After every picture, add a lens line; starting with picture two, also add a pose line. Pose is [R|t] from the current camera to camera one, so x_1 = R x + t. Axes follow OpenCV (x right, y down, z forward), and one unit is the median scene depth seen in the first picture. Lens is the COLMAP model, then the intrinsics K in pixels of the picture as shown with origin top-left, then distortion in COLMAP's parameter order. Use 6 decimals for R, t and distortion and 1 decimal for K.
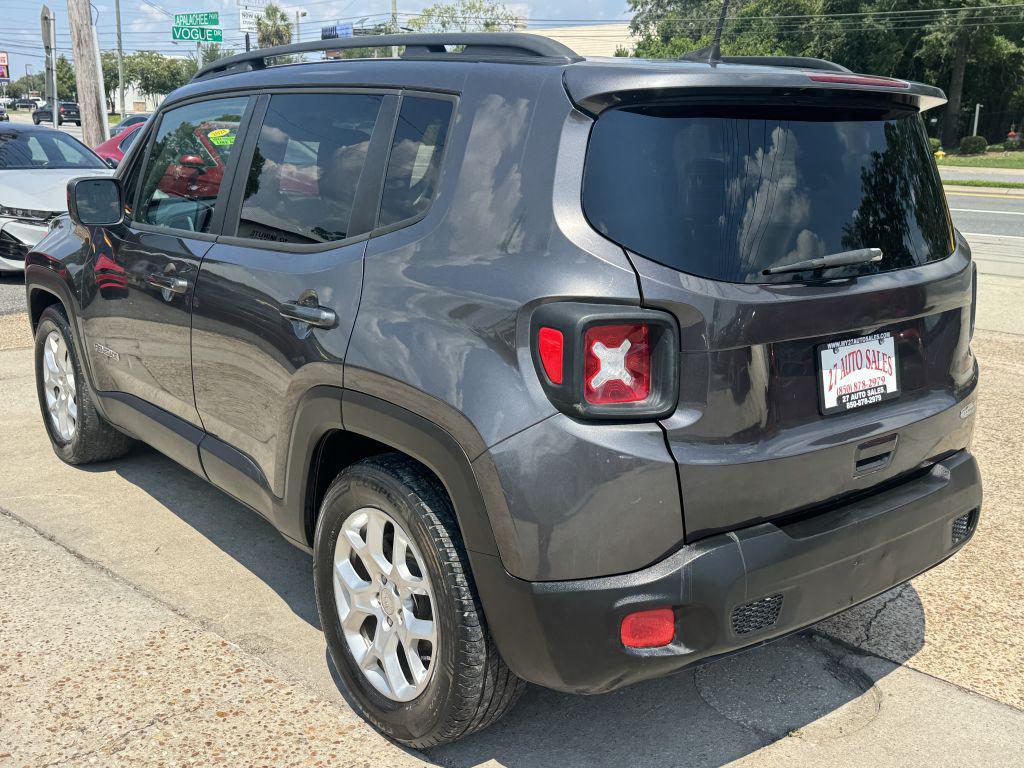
lens RADIAL K [[1035.6, 0, 512.0], [0, 1035.6, 384.0], [0, 0, 1]] dist [0.040737, -0.007246]
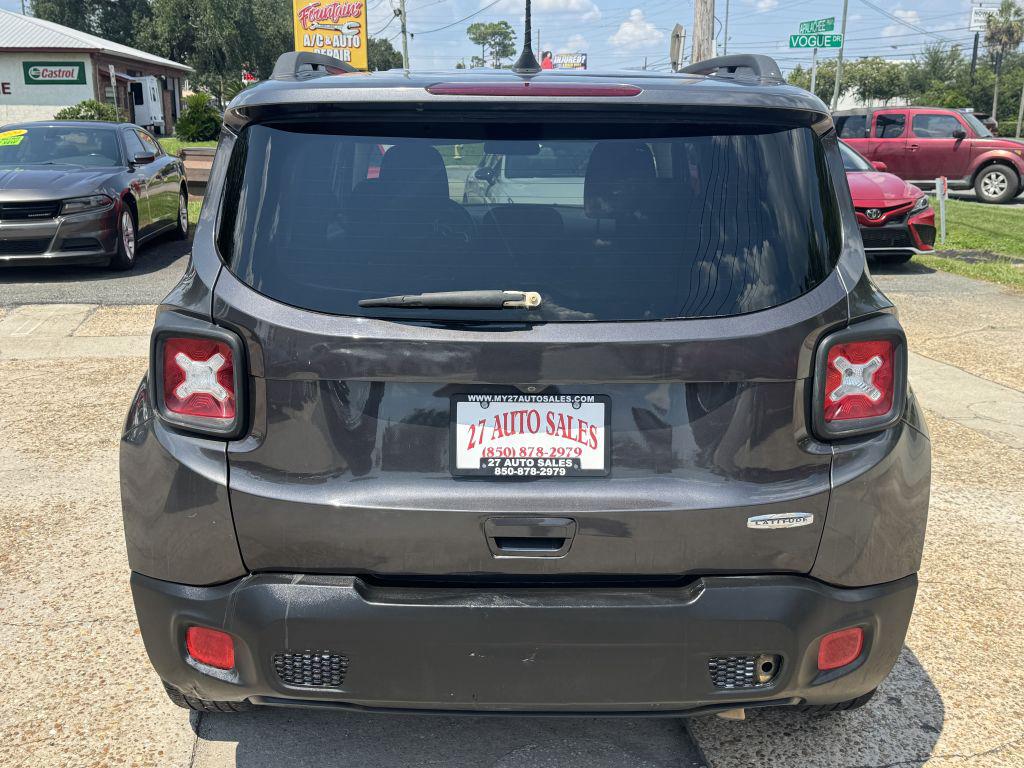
lens RADIAL K [[1035.6, 0, 512.0], [0, 1035.6, 384.0], [0, 0, 1]] dist [0.040737, -0.007246]
pose [[0.798914, 0.143196, -0.584150, 0.806062], [-0.146081, 0.988360, 0.042493, -0.086660], [0.583435, 0.051385, 0.810532, 0.305649]]
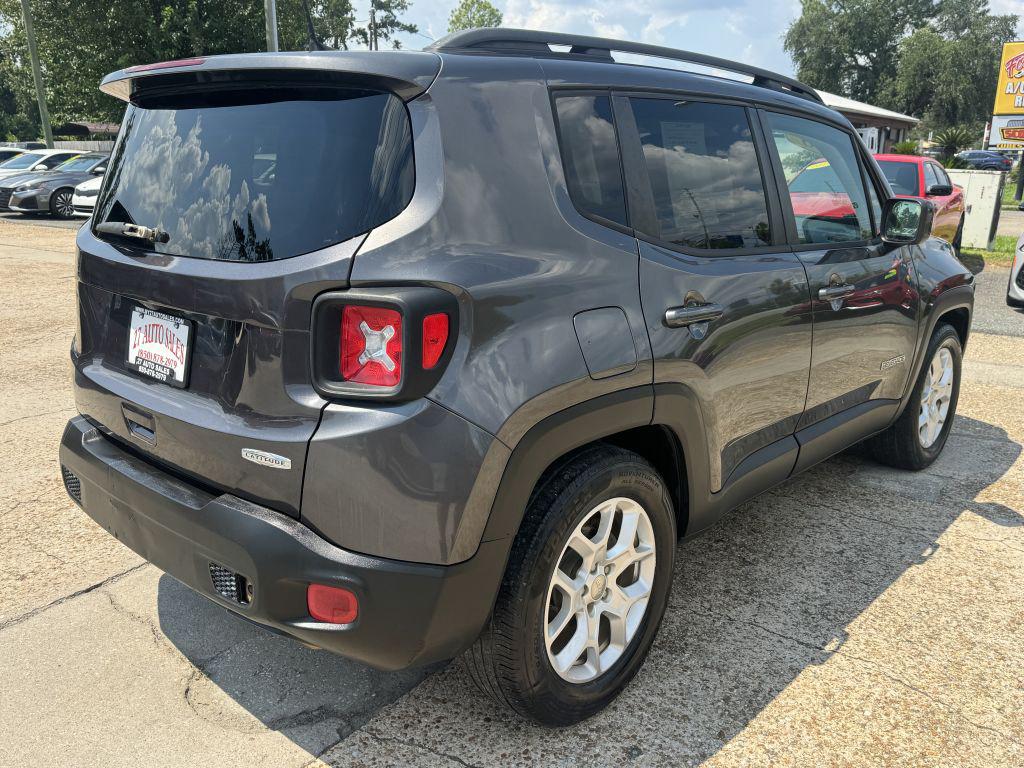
lens RADIAL K [[912.9, 0, 512.0], [0, 912.9, 384.0], [0, 0, 1]] dist [-0.015016, -0.008485]
pose [[0.144993, 0.223109, -0.963950, 1.282421], [-0.254117, 0.949962, 0.181648, -0.232767], [0.956244, 0.218618, 0.194433, 1.169847]]
